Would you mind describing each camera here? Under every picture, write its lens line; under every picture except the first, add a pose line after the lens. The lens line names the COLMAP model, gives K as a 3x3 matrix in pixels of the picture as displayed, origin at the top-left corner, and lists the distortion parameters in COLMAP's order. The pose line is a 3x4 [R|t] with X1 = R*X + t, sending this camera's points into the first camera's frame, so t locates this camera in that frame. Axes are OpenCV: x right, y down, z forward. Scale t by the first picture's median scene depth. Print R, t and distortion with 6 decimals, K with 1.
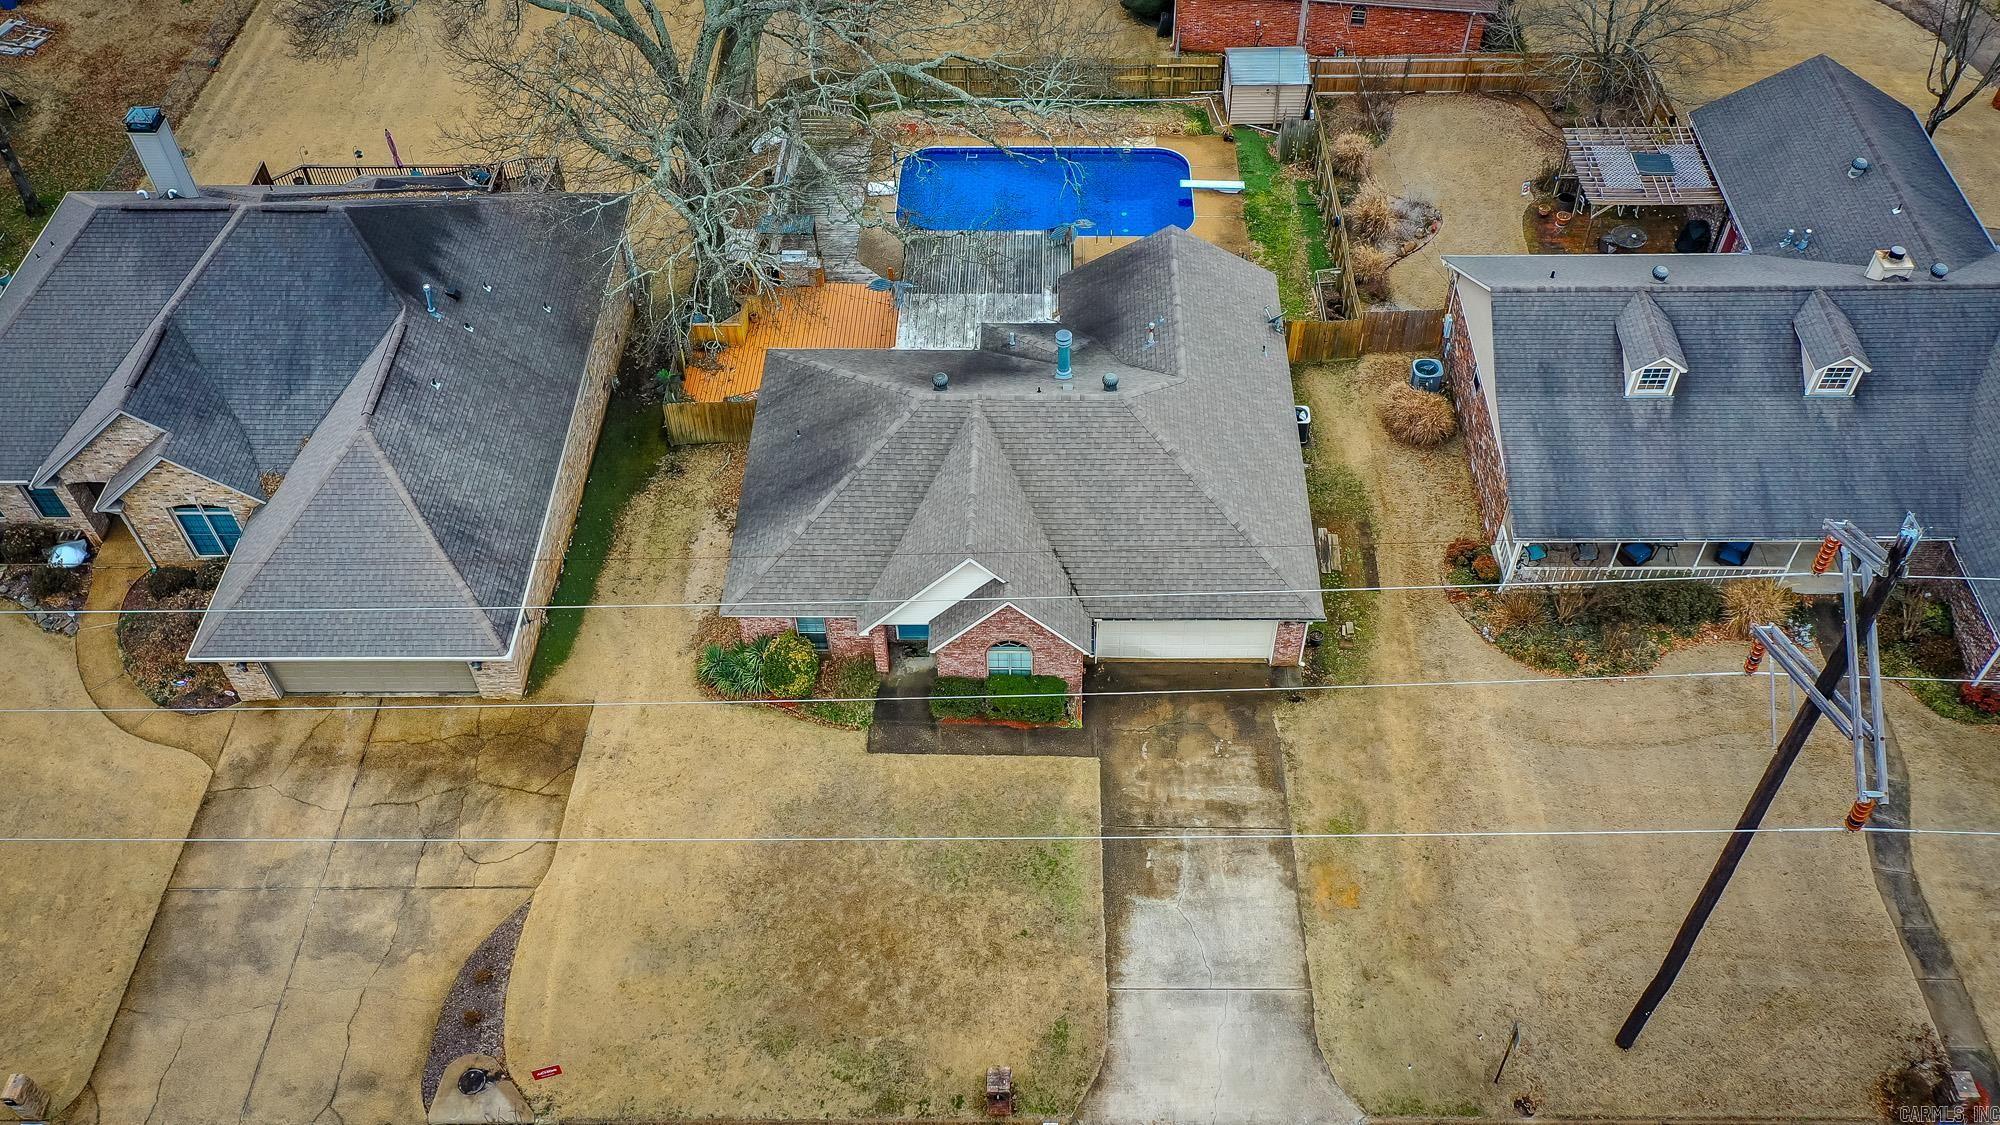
lens RADIAL K [[1637.1, 0, 1000.0], [0, 1637.1, 562.5], [0, 0, 1]] dist [-0.001905, -0.001053]
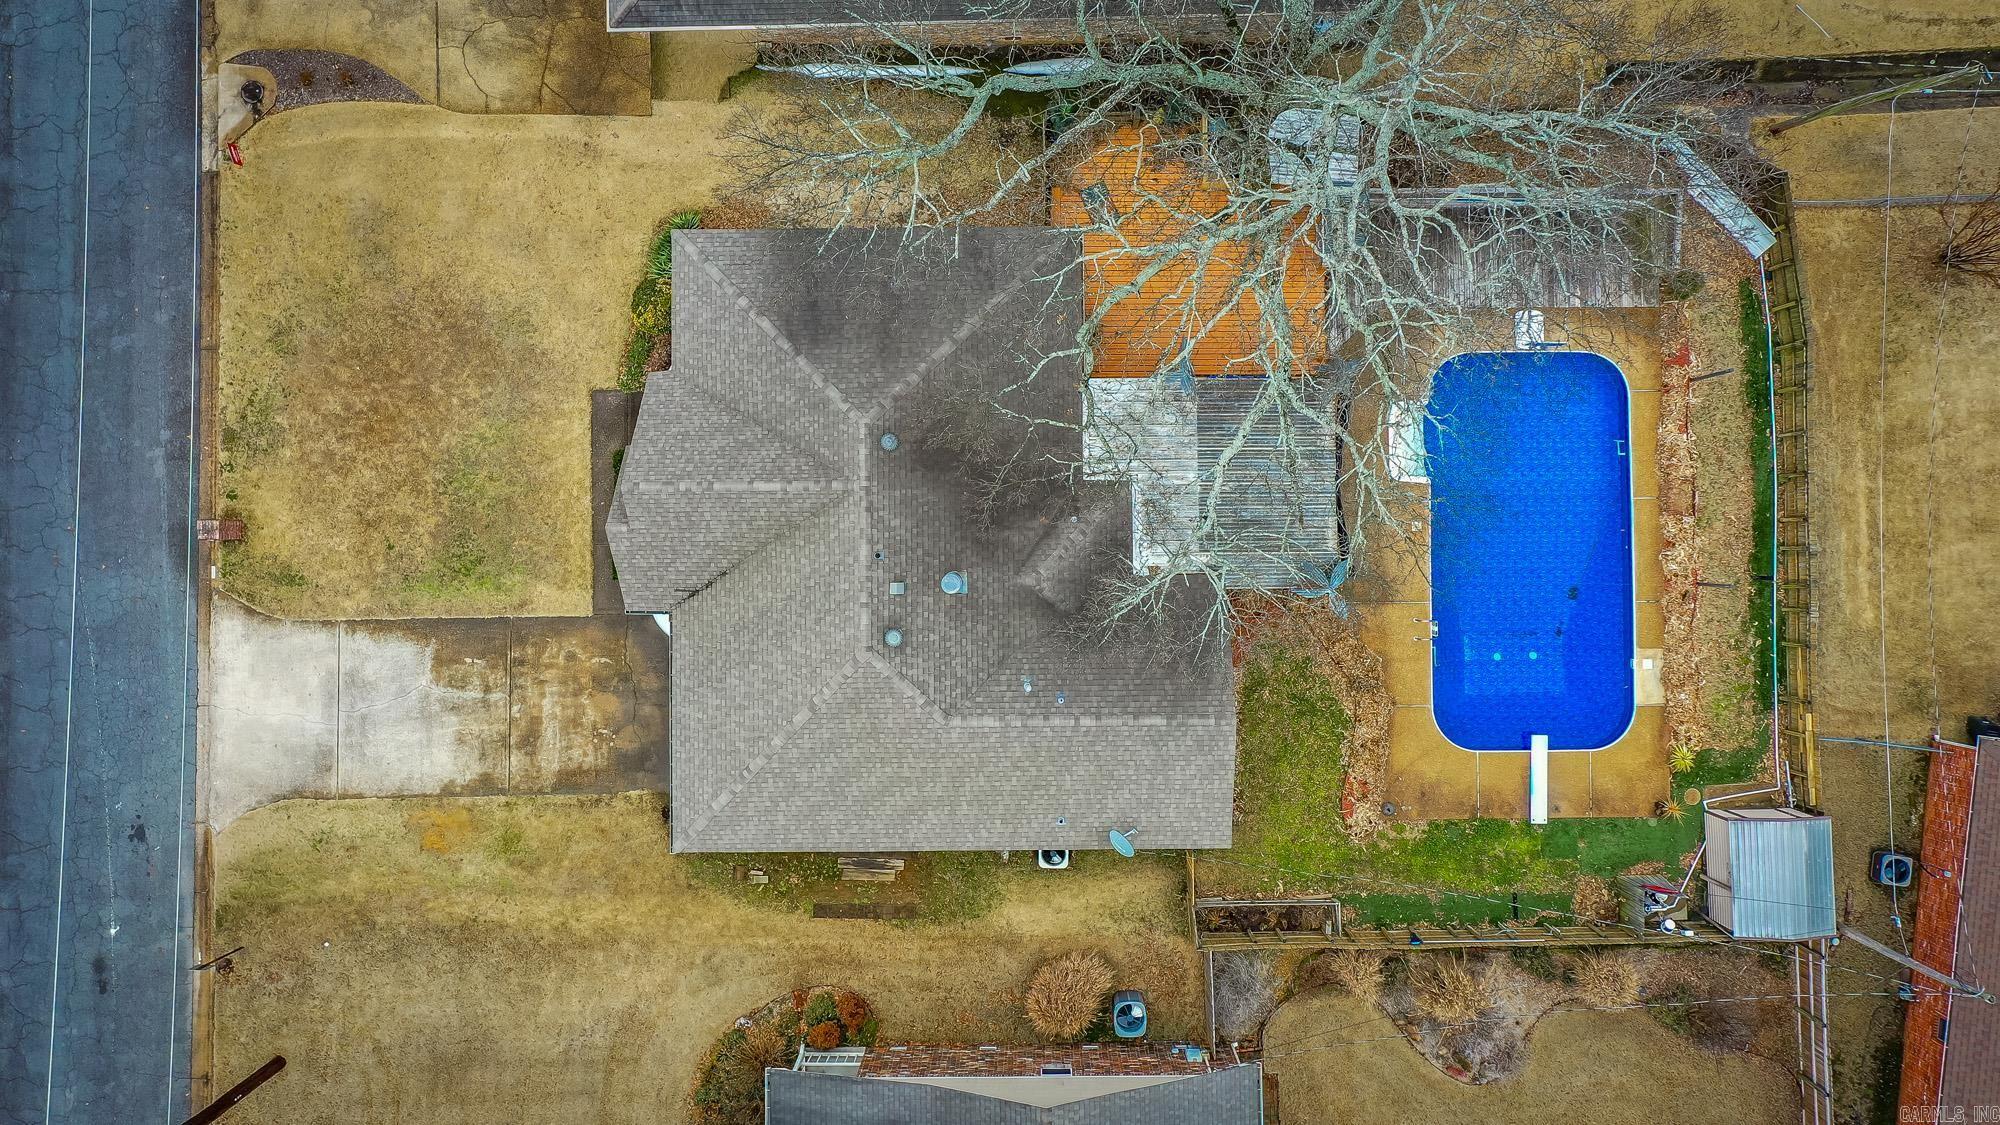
lens RADIAL K [[1629.8, 0, 1004.4], [0, 1629.8, 453.3], [0, 0, 1]] dist [0.006144, -0.000532]
pose [[0.030731, 0.998996, -0.032603, -0.000056], [-0.743047, 0.044650, 0.667748, -0.773897], [0.668534, 0.003705, 0.743673, 0.415699]]
